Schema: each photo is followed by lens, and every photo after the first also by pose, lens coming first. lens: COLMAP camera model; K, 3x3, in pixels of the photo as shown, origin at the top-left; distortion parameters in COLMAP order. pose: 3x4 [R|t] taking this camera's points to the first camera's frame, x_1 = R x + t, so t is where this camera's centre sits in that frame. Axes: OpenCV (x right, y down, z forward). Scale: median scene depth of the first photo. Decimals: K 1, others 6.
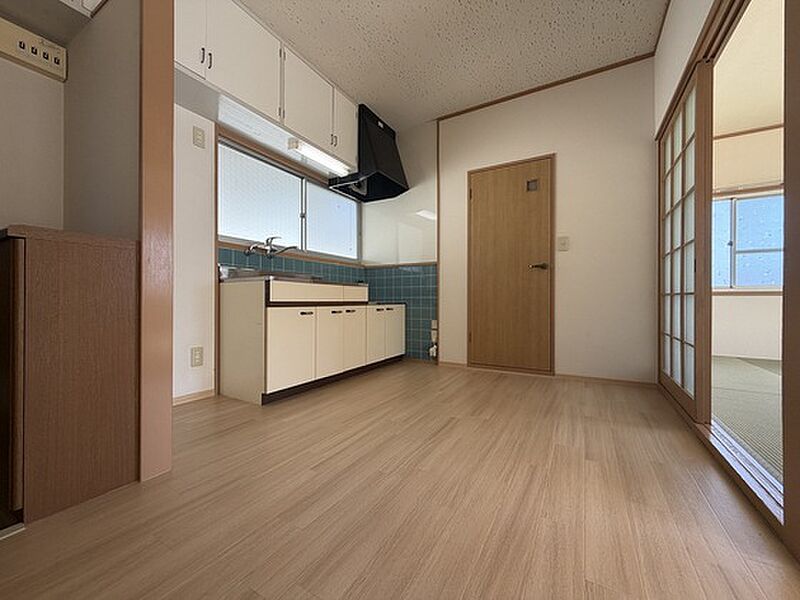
lens RADIAL K [[319.7, 0, 398.5], [0, 319.7, 301.5], [0, 0, 1]] dist [-0.001313, -0.000144]
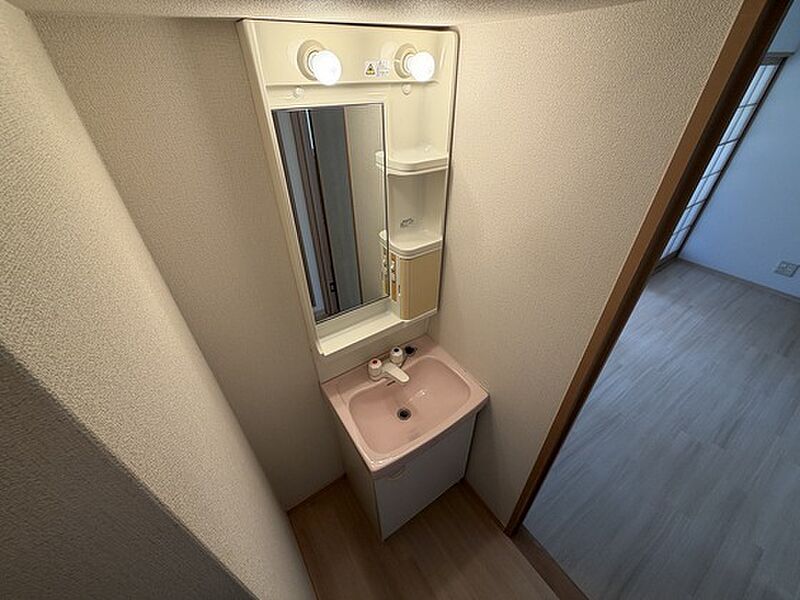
lens RADIAL K [[319.7, 0, 398.5], [0, 319.7, 301.5], [0, 0, 1]] dist [-0.001313, -0.000144]
pose [[-0.901283, -0.244292, 0.357787, 0.470410], [0.011563, 0.811996, 0.583549, -0.343234], [-0.433077, 0.530080, -0.729013, 1.071395]]
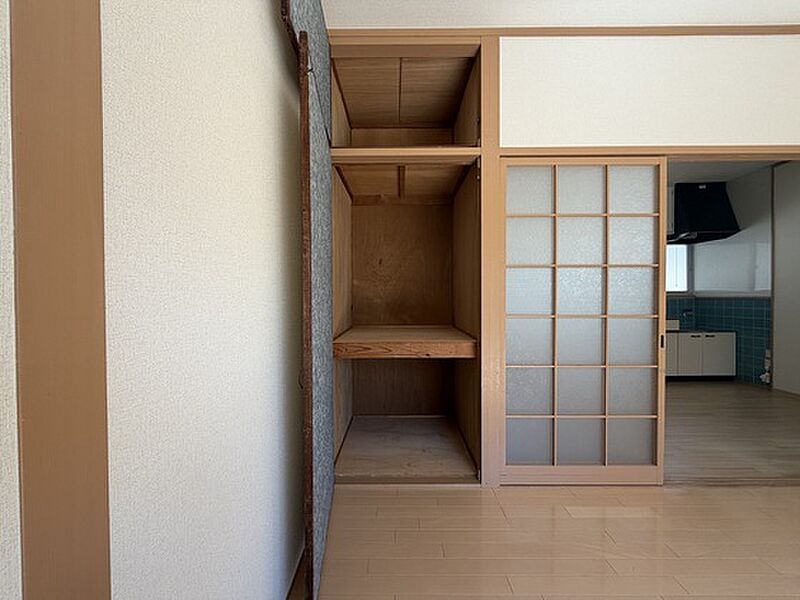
lens RADIAL K [[319.7, 0, 398.5], [0, 319.7, 301.5], [0, 0, 1]] dist [-0.001313, -0.000144]
pose [[0.503059, 0.007203, -0.864222, 0.420581], [0.005149, 0.999923, 0.011331, -0.126651], [0.864237, -0.010151, 0.502983, -0.643695]]
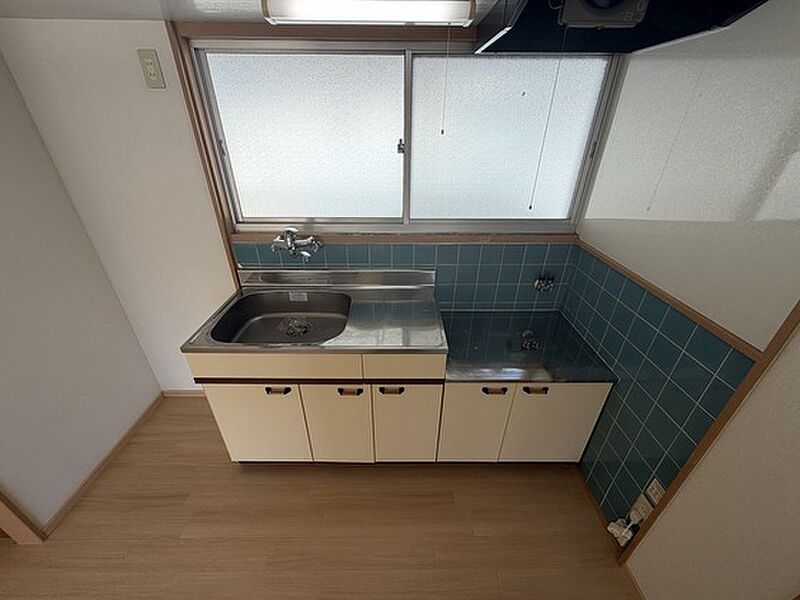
lens RADIAL K [[319.7, 0, 398.5], [0, 319.7, 301.5], [0, 0, 1]] dist [-0.001313, -0.000144]
pose [[0.514076, 0.416715, -0.749716, 0.143225], [-0.010818, 0.877135, 0.480121, -0.272732], [0.857676, -0.238708, 0.455422, 0.659665]]
